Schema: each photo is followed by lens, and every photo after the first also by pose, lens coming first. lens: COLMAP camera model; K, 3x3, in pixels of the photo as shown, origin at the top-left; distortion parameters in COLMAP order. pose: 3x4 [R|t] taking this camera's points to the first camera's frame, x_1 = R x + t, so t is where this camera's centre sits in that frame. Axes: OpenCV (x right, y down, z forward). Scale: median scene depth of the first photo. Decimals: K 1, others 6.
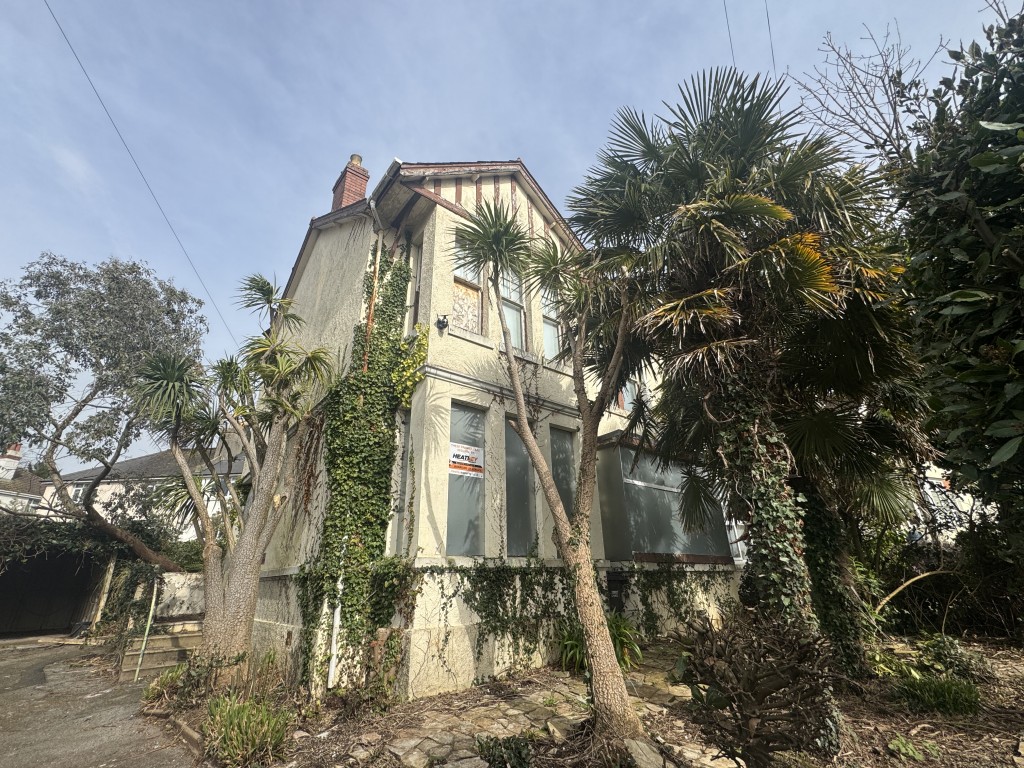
lens RADIAL K [[451.5, 0, 512.0], [0, 451.5, 384.0], [0, 0, 1]] dist [-0.001553, -0.000077]
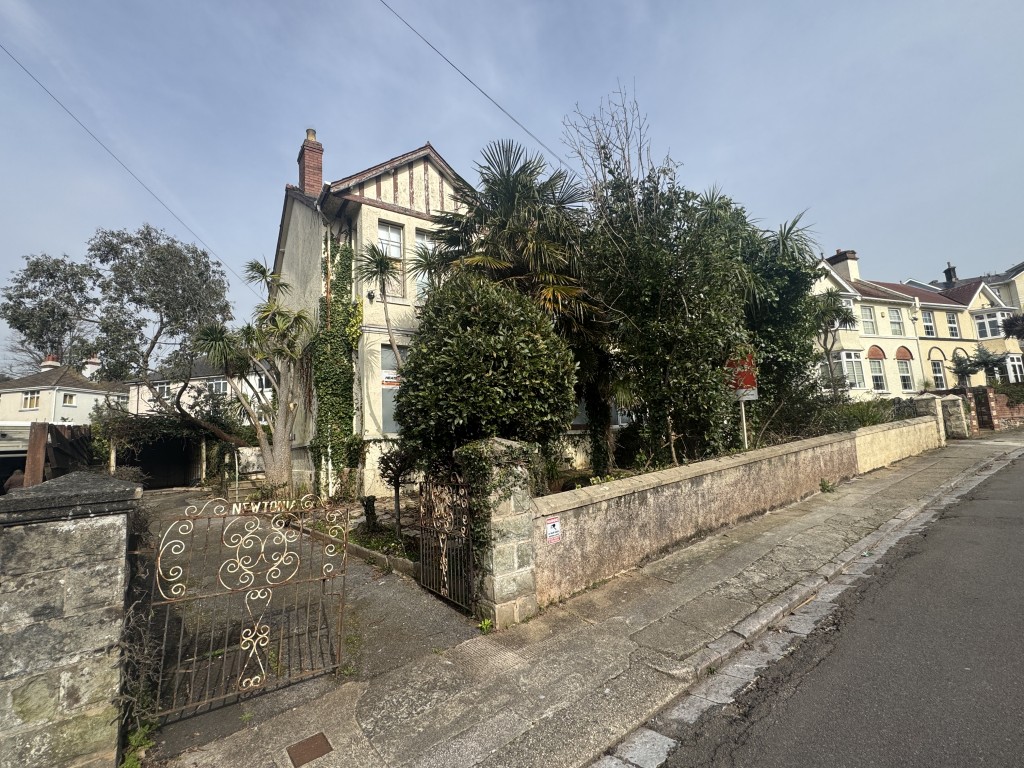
lens RADIAL K [[451.5, 0, 512.0], [0, 451.5, 384.0], [0, 0, 1]] dist [-0.001553, -0.000077]
pose [[0.996642, -0.043802, -0.069177, 0.396727], [0.061089, 0.960348, 0.272028, -0.217344], [0.054519, -0.275341, 0.959800, -0.527784]]
